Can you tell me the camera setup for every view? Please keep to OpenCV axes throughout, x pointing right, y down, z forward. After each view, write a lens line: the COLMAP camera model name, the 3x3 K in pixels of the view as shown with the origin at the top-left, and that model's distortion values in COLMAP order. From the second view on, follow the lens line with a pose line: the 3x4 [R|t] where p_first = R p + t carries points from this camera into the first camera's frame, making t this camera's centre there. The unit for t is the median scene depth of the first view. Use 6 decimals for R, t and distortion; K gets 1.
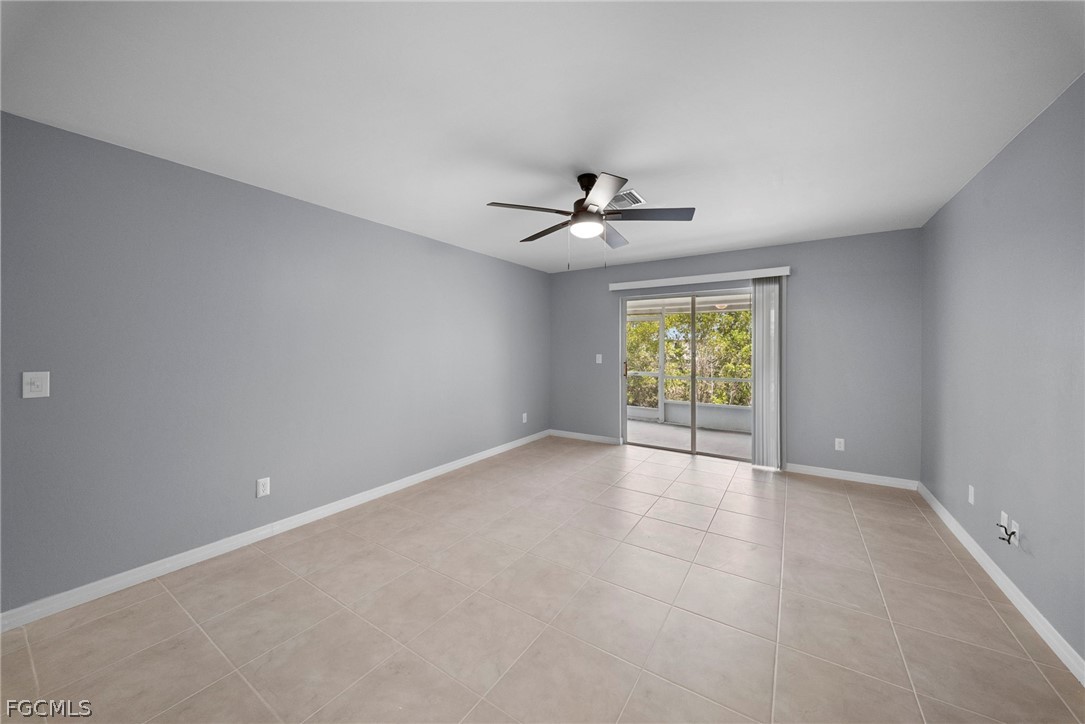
lens RADIAL K [[380.3, 0, 544.9], [0, 380.3, 352.6], [0, 0, 1]] dist [0.000133, -0.004309]
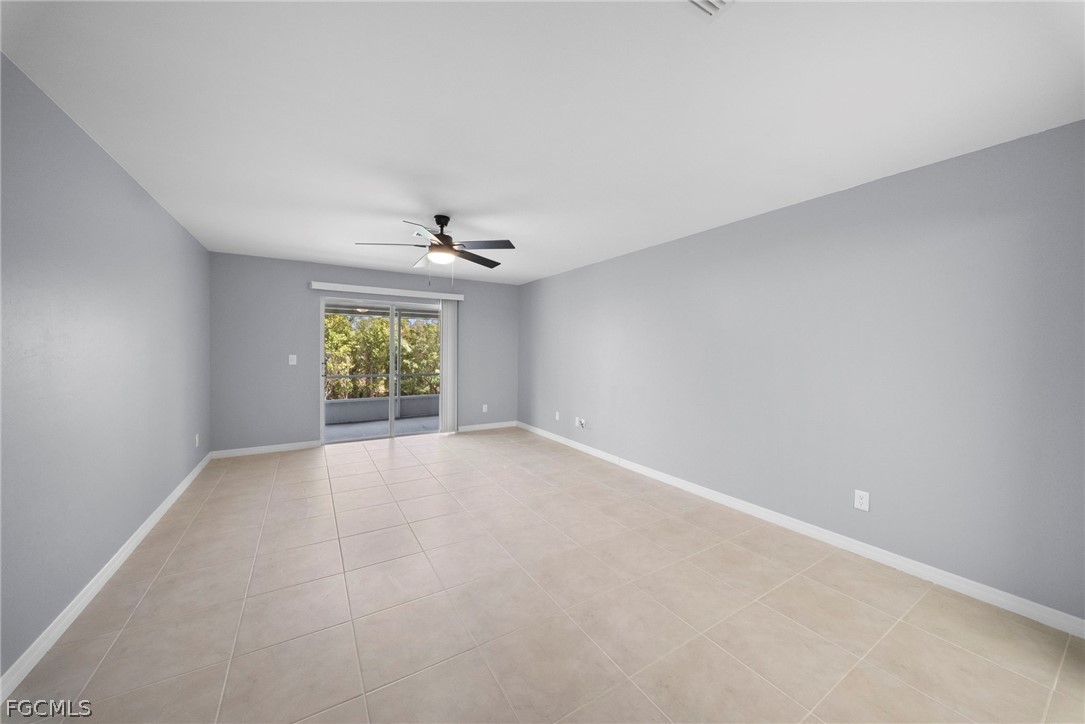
lens RADIAL K [[380.3, 0, 548.6], [0, 380.3, 353.6], [0, 0, 1]] dist [0.000133, -0.004309]
pose [[0.413610, -0.012171, 0.910373, -0.561963], [-0.002809, 0.999889, 0.014644, -0.017401], [-0.910450, -0.008614, 0.413530, 0.067065]]
